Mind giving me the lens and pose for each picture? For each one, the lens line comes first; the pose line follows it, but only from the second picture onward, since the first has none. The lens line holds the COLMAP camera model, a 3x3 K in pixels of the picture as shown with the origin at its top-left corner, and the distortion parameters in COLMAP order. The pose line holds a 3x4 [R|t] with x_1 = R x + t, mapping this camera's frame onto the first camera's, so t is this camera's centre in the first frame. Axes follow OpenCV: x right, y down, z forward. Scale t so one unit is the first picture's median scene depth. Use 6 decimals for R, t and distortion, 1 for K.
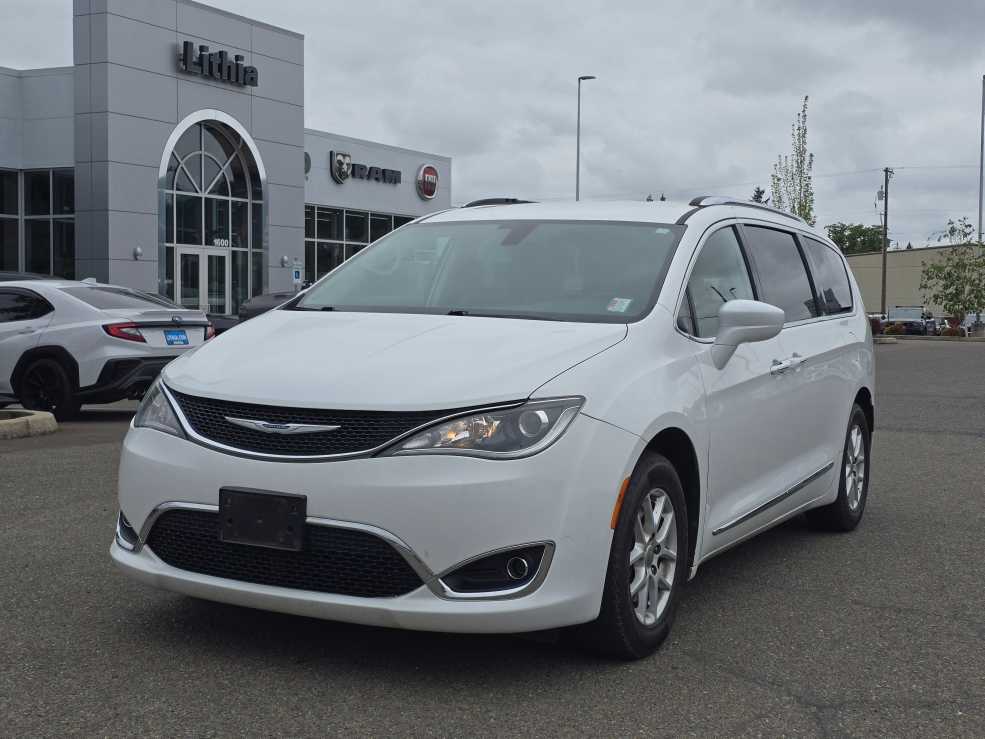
lens RADIAL K [[1273.5, 0, 492.5], [0, 1273.5, 369.5], [0, 0, 1]] dist [0.162316, -0.003916]
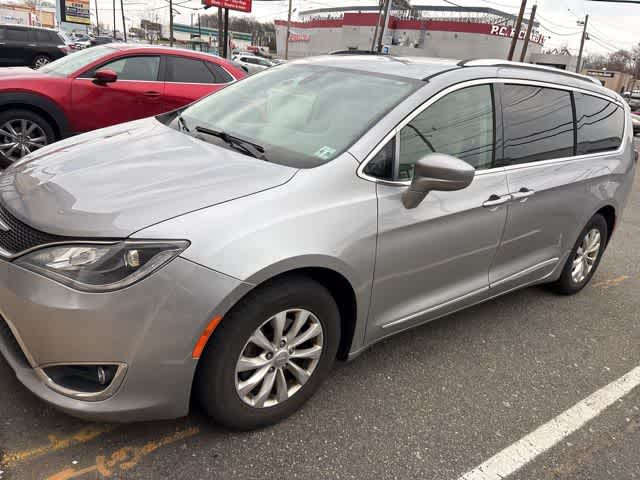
lens RADIAL K [[473.8, 0, 315.4], [0, 473.8, 242.2], [0, 0, 1]] dist [0.017754, 0.001404]
pose [[0.916338, 0.201596, -0.345954, 0.313784], [-0.106514, 0.955604, 0.274729, -0.102388], [0.385979, -0.214896, 0.897129, 0.661704]]
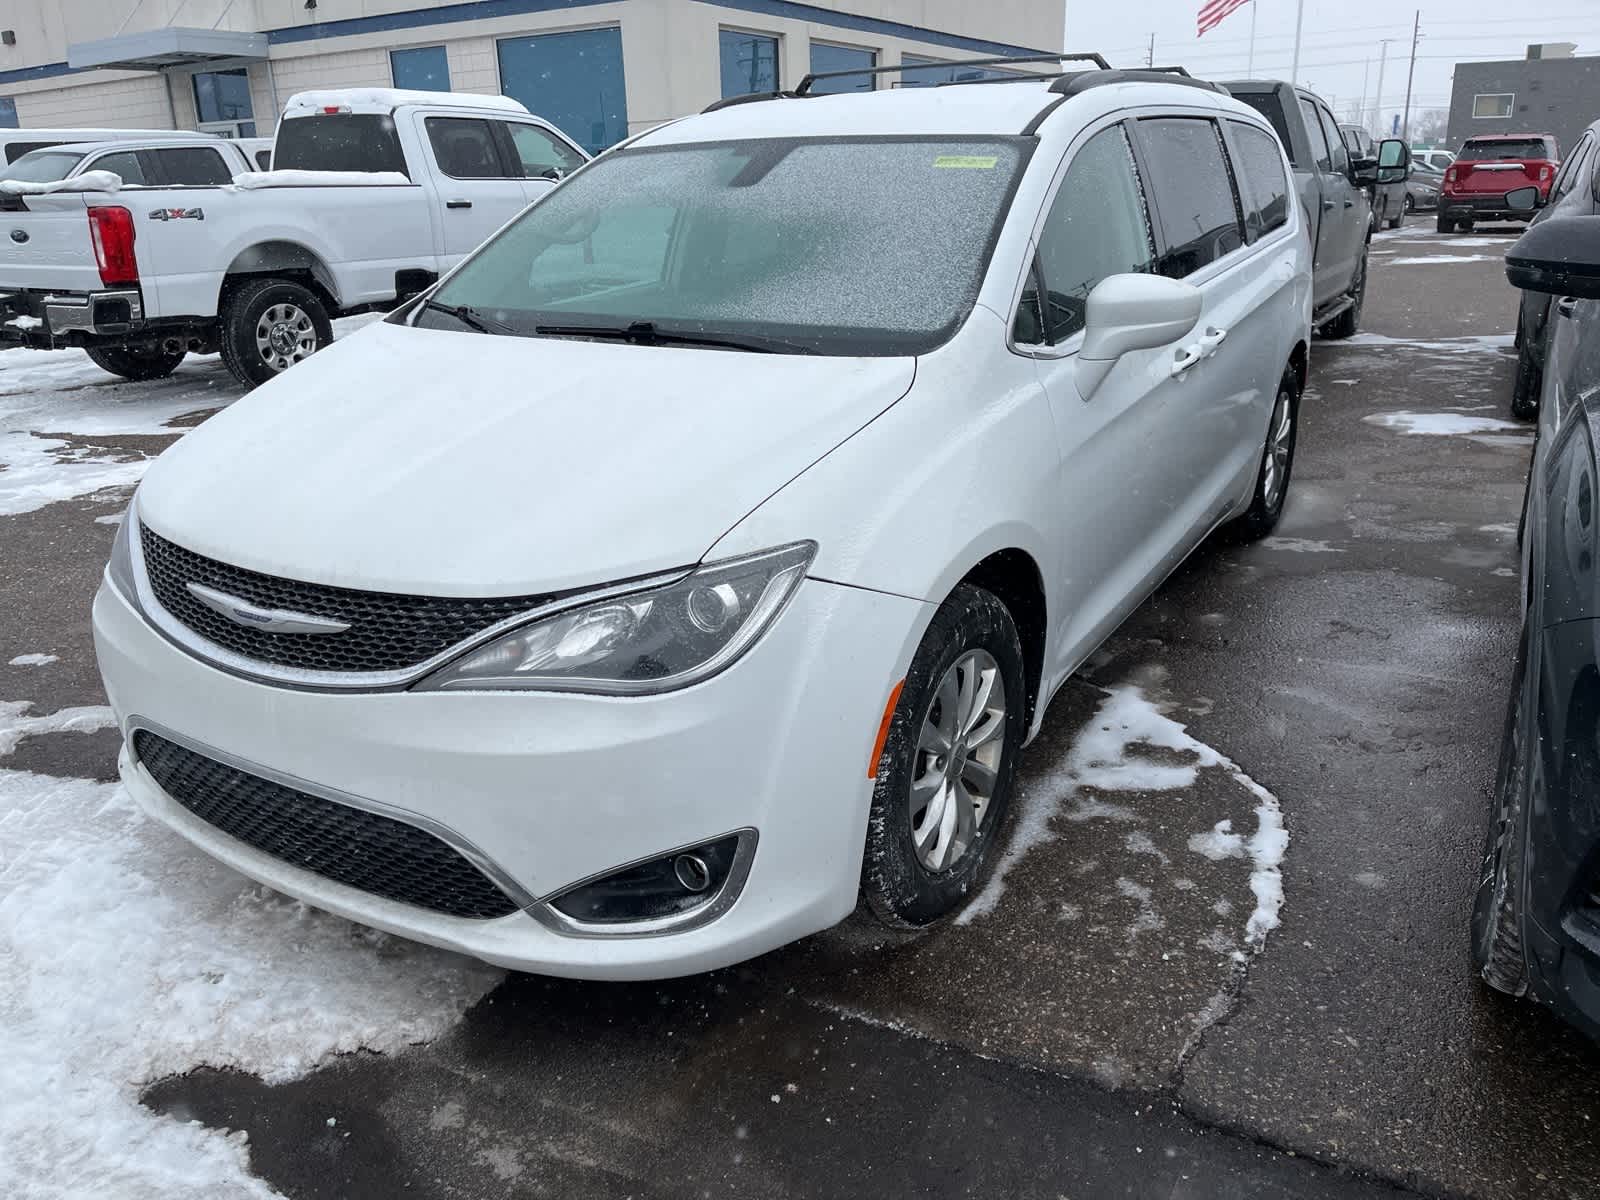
lens RADIAL K [[1184.6, 0, 788.6], [0, 1184.6, 605.6], [0, 0, 1]] dist [0.017754, 0.001404]
pose [[0.996006, -0.023791, -0.086062, 0.101113], [0.048759, 0.952367, 0.301030, -0.099668], [0.074801, -0.304024, 0.949723, 0.521496]]
